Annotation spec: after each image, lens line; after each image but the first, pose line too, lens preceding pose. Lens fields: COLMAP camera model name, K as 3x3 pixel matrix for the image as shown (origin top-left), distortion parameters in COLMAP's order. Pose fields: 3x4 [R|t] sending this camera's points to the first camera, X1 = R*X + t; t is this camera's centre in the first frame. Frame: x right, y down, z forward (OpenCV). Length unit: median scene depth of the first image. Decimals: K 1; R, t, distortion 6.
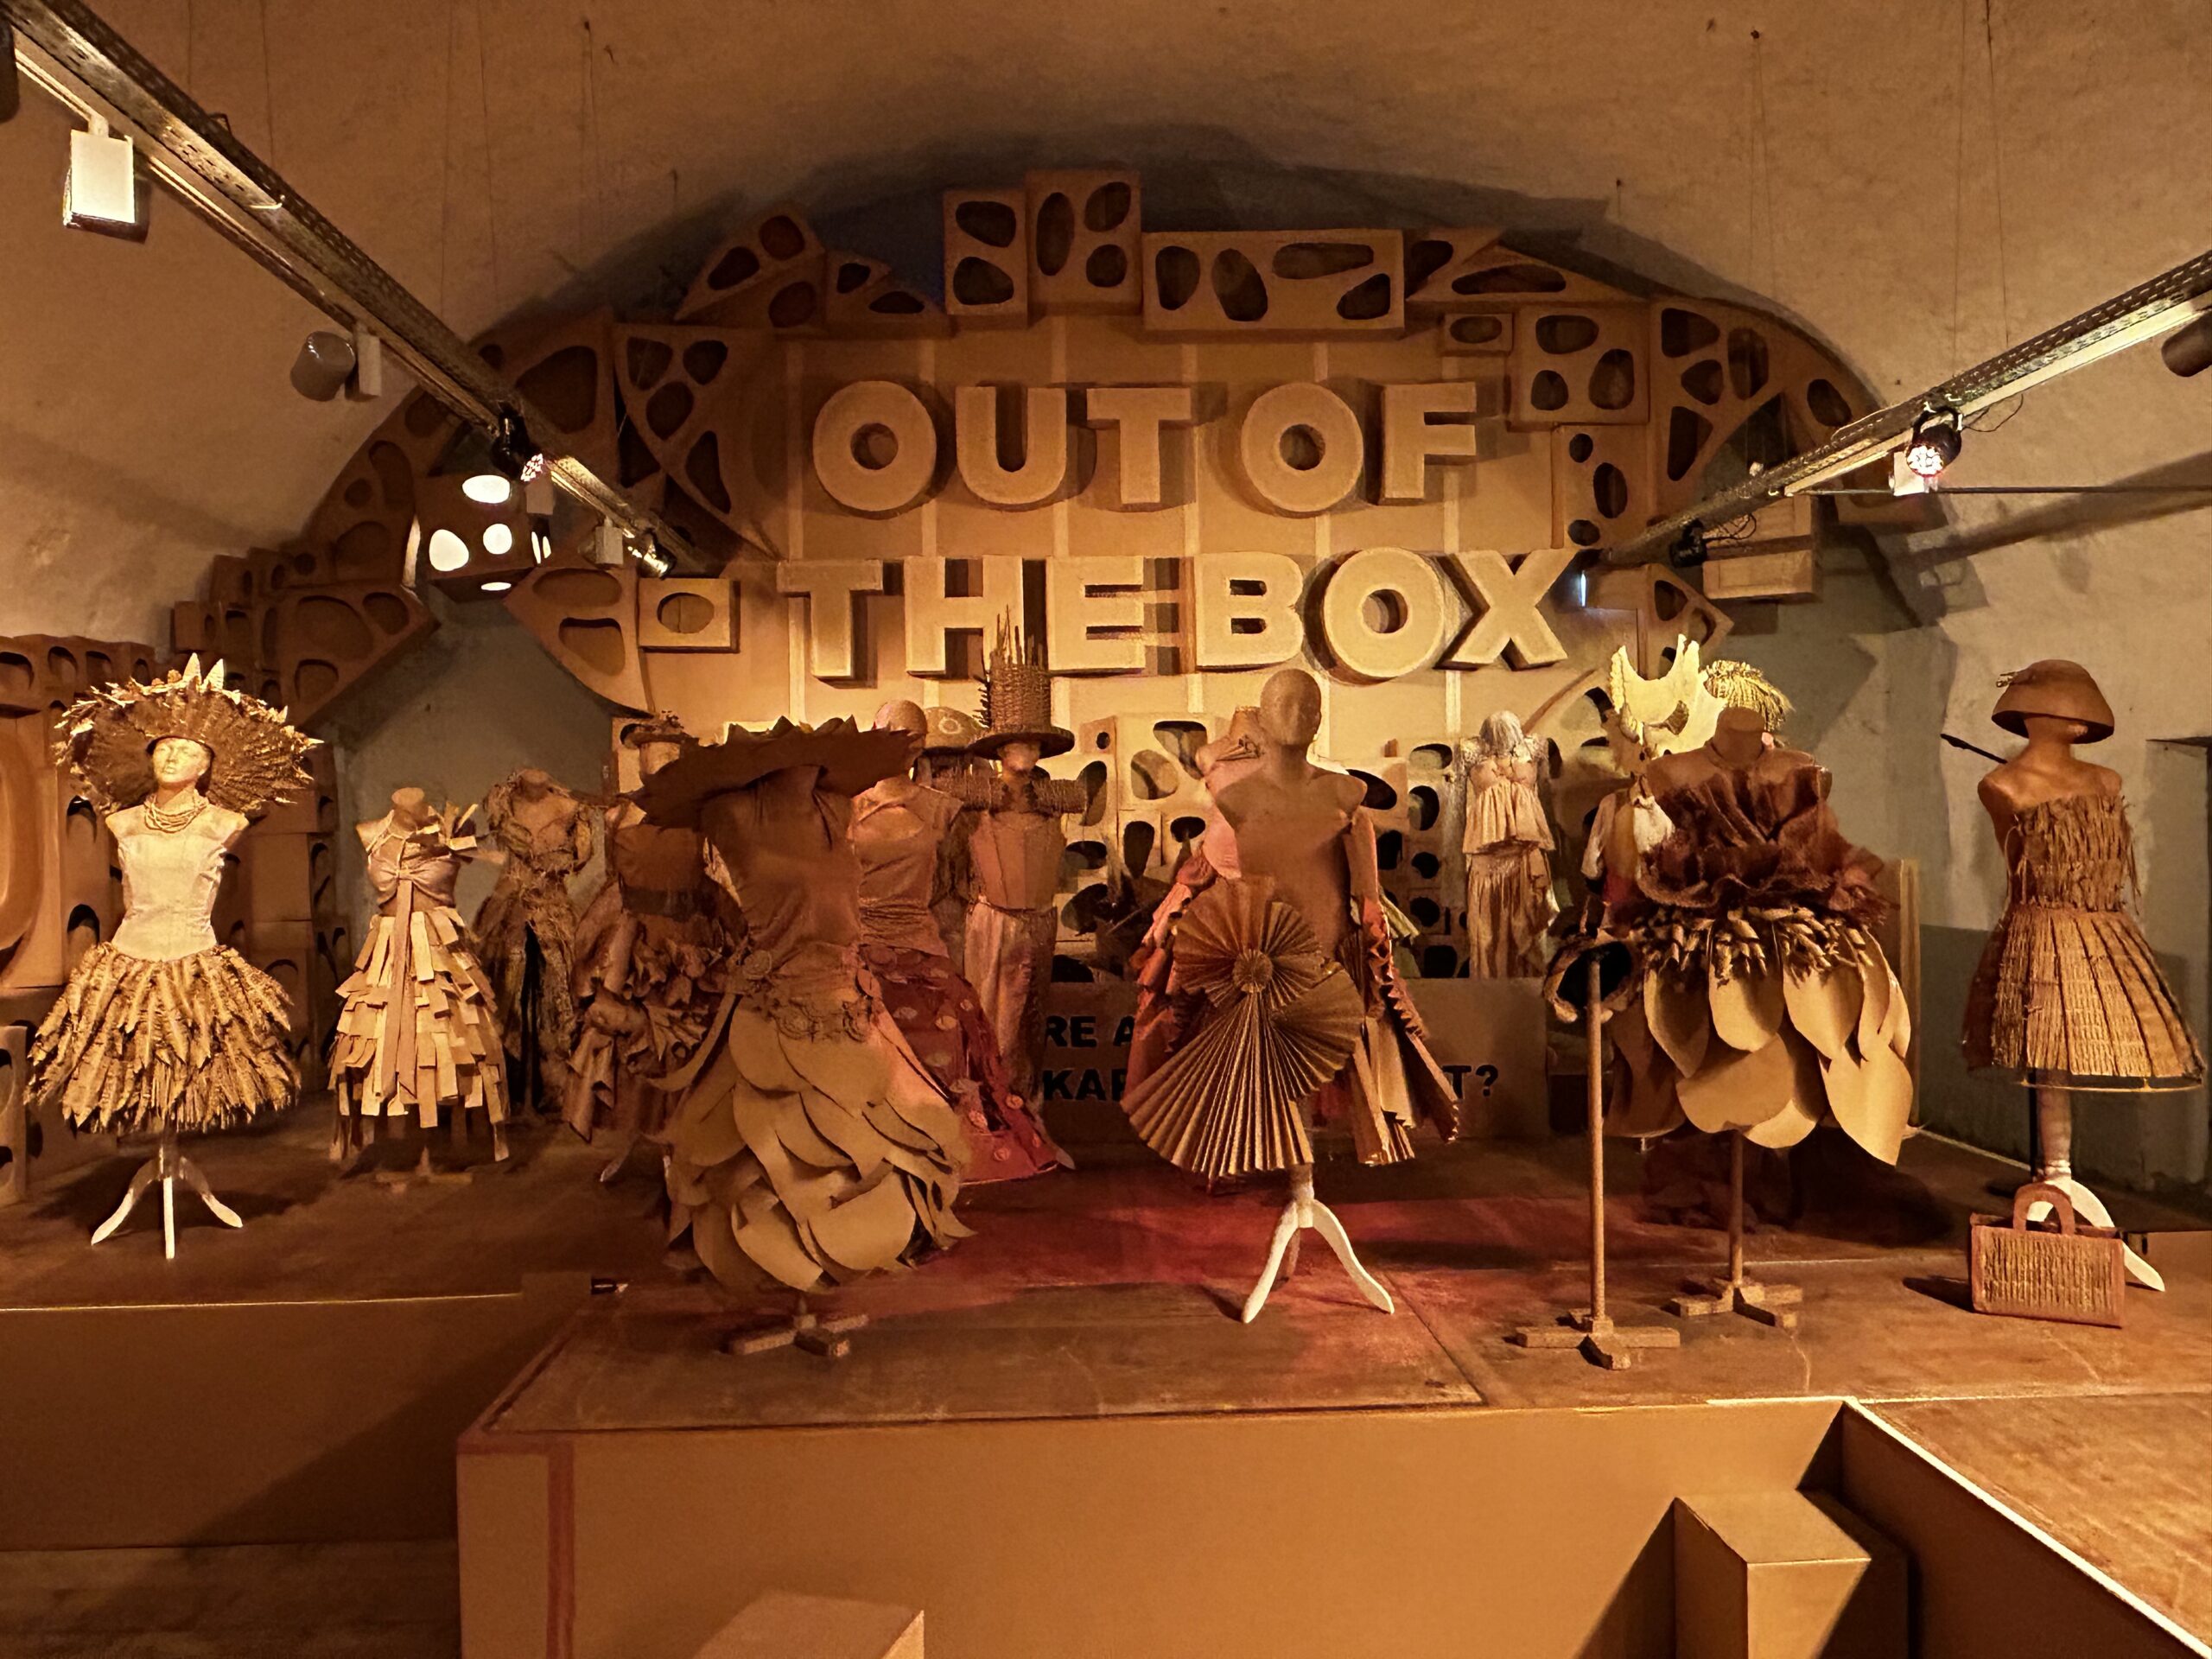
lens RADIAL K [[1694.3, 0, 1105.4], [0, 1694.3, 823.0], [0, 0, 1]] dist [0.007291, -0.002610]
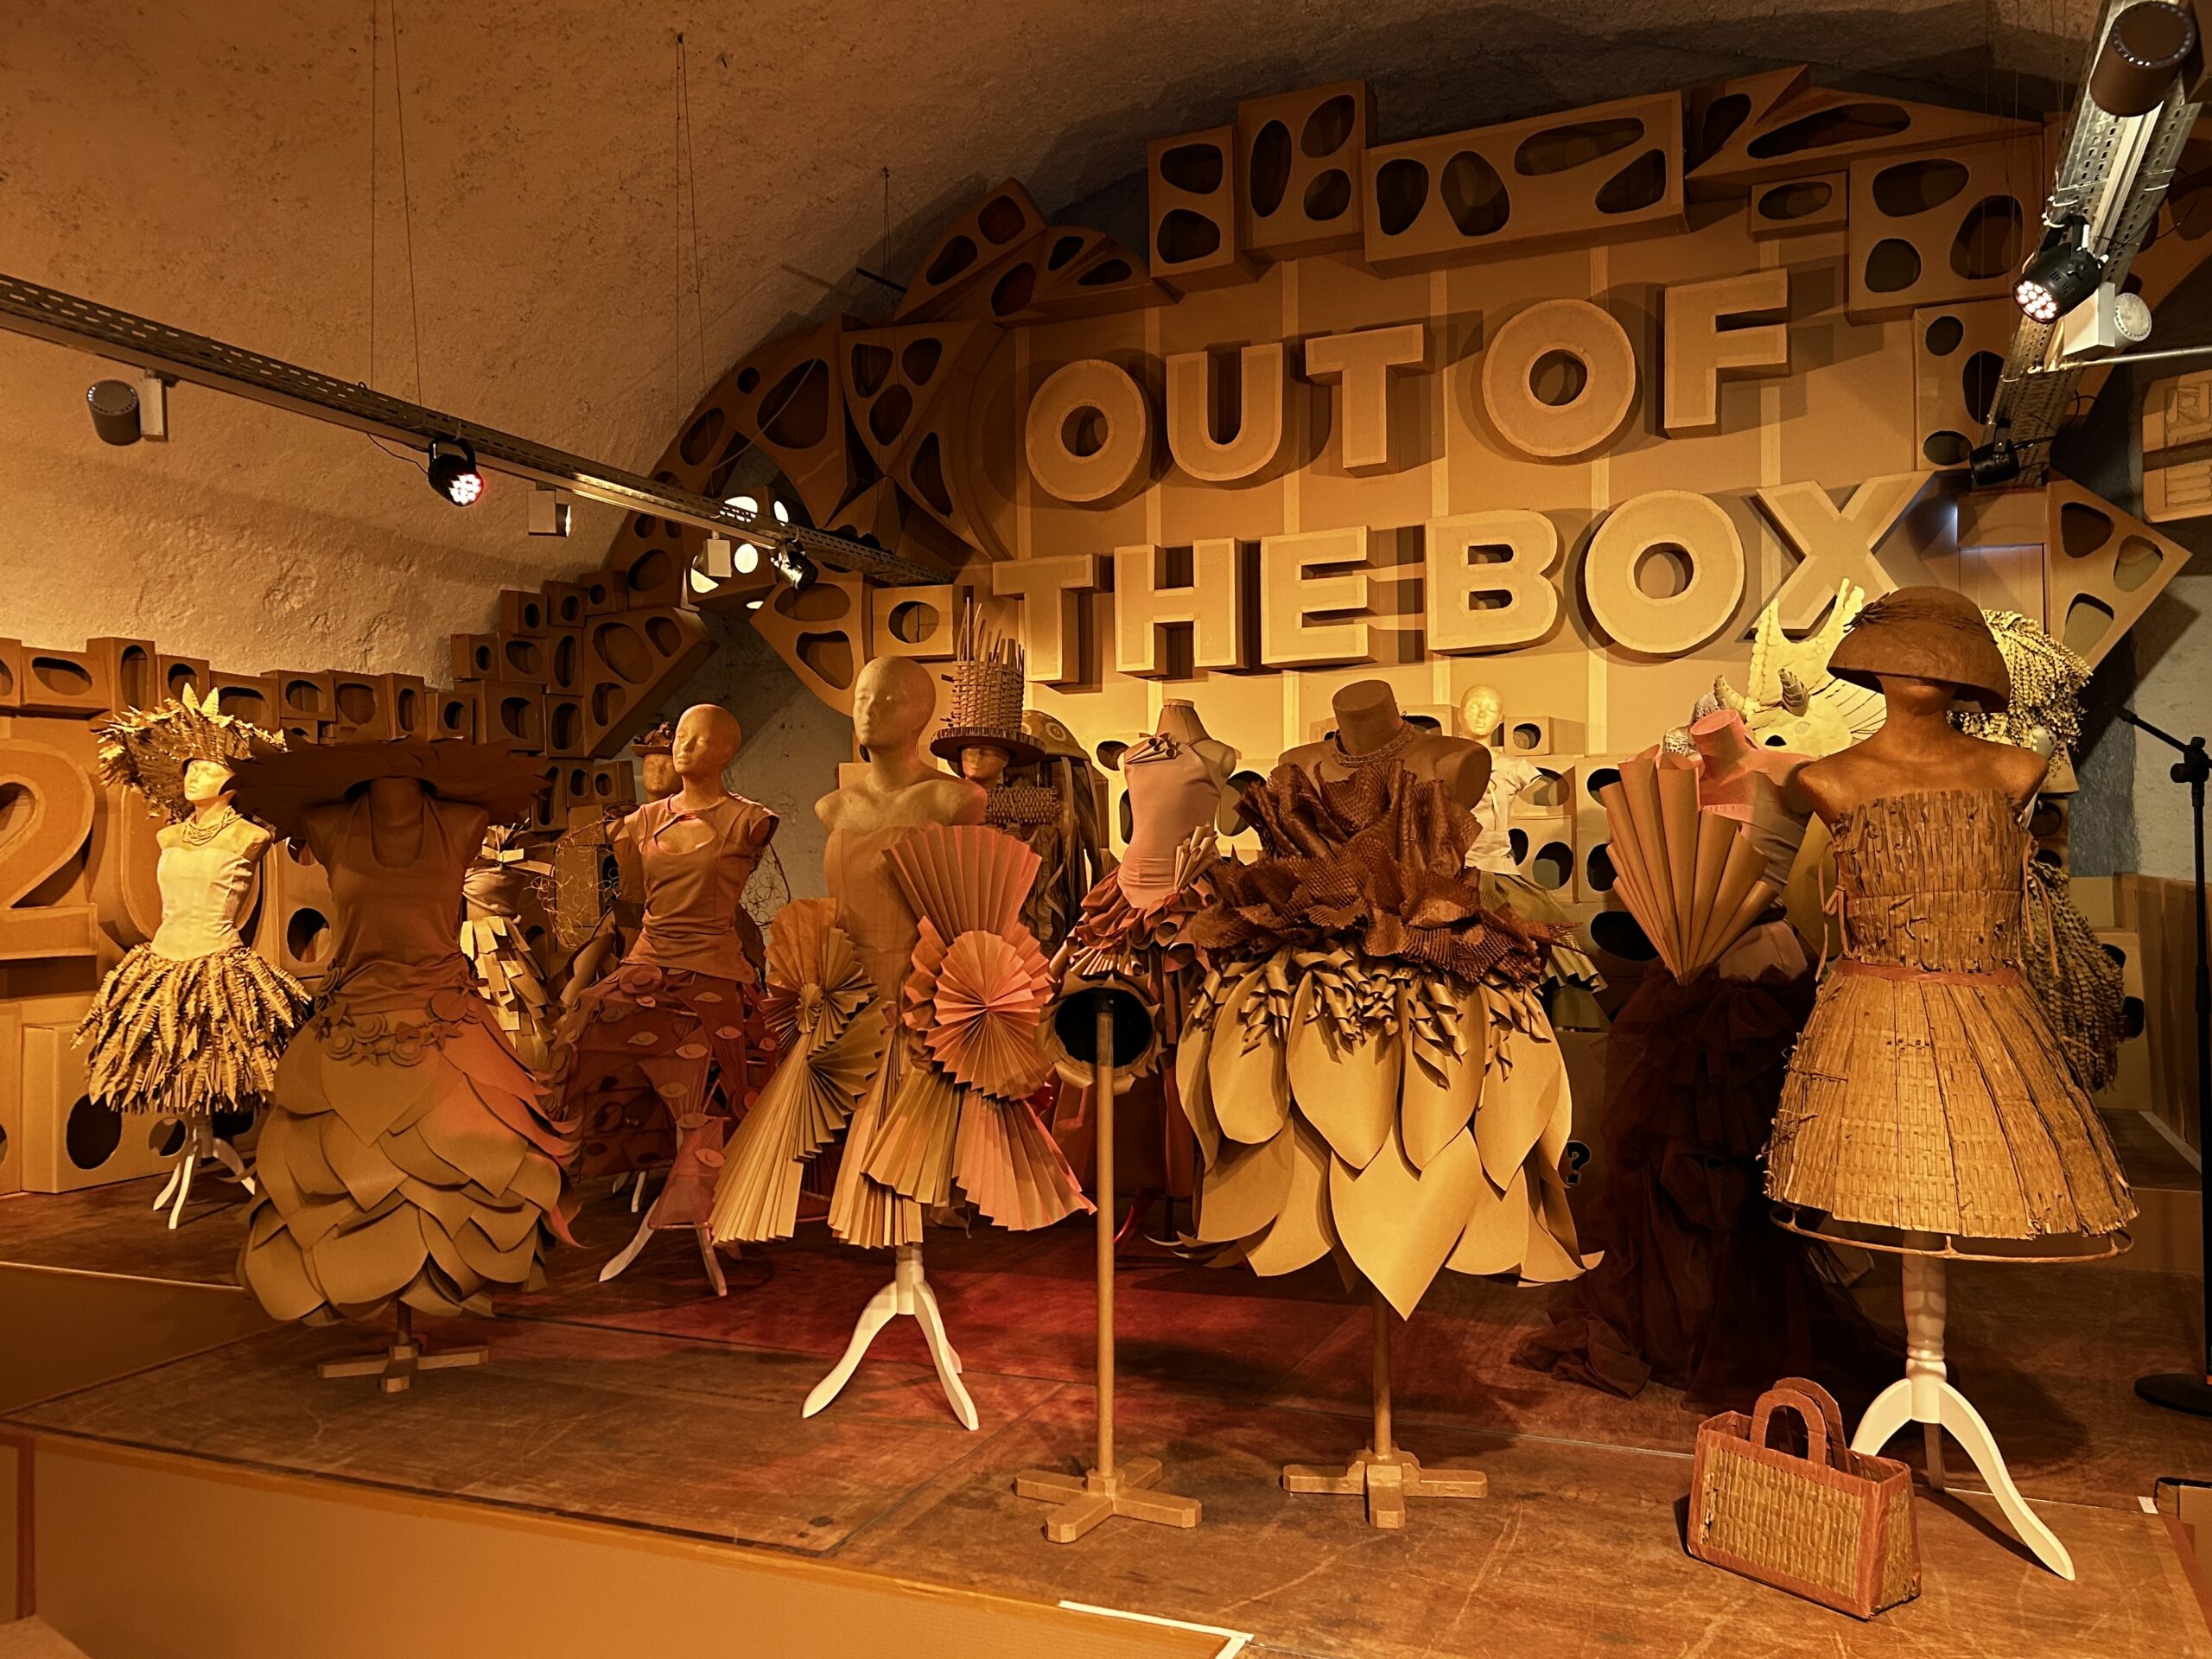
lens RADIAL K [[1781.9, 0, 1114.5], [0, 1781.9, 840.8], [0, 0, 1]] dist [0.047344, -0.034077]
pose [[0.898627, 0.000502, -0.438714, 0.314506], [0.000900, 0.999995, 0.002988, -0.000064], [0.438714, -0.003081, 0.898622, 0.127729]]
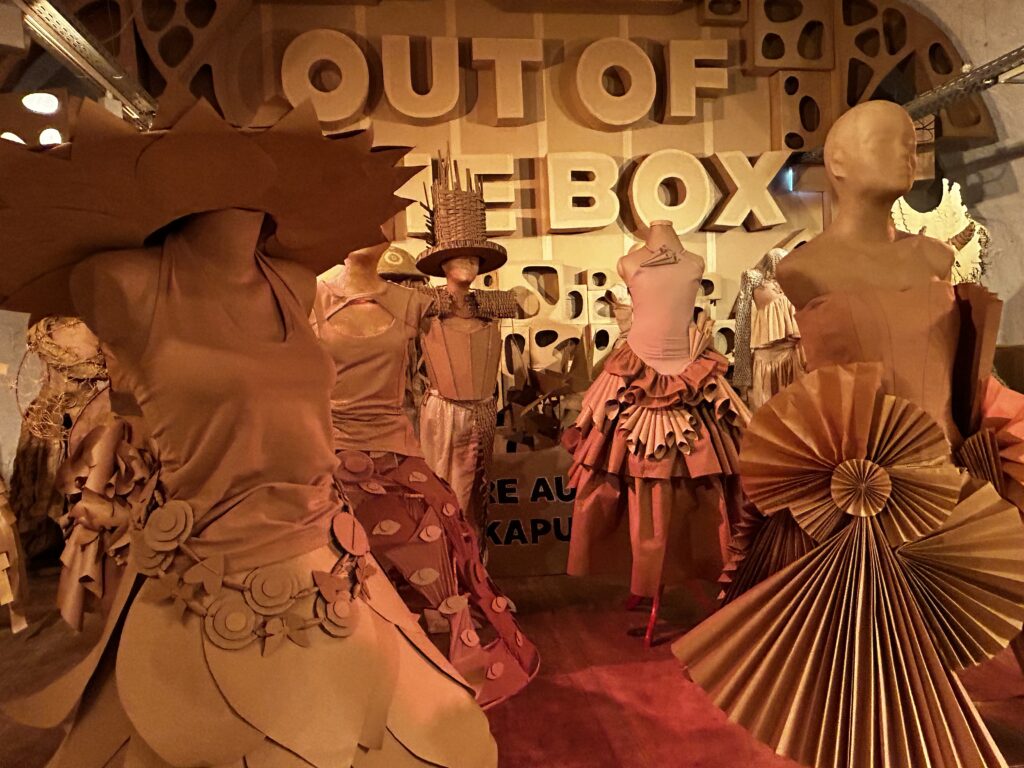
lens RADIAL K [[757.0, 0, 511.1], [0, 757.0, 386.0], [0, 0, 1]] dist [0.001655, -0.015181]
pose [[0.994886, -0.029287, 0.096668, -0.050652], [0.024294, 0.998329, 0.052435, 0.010228], [-0.098042, -0.049818, 0.993935, 0.341555]]
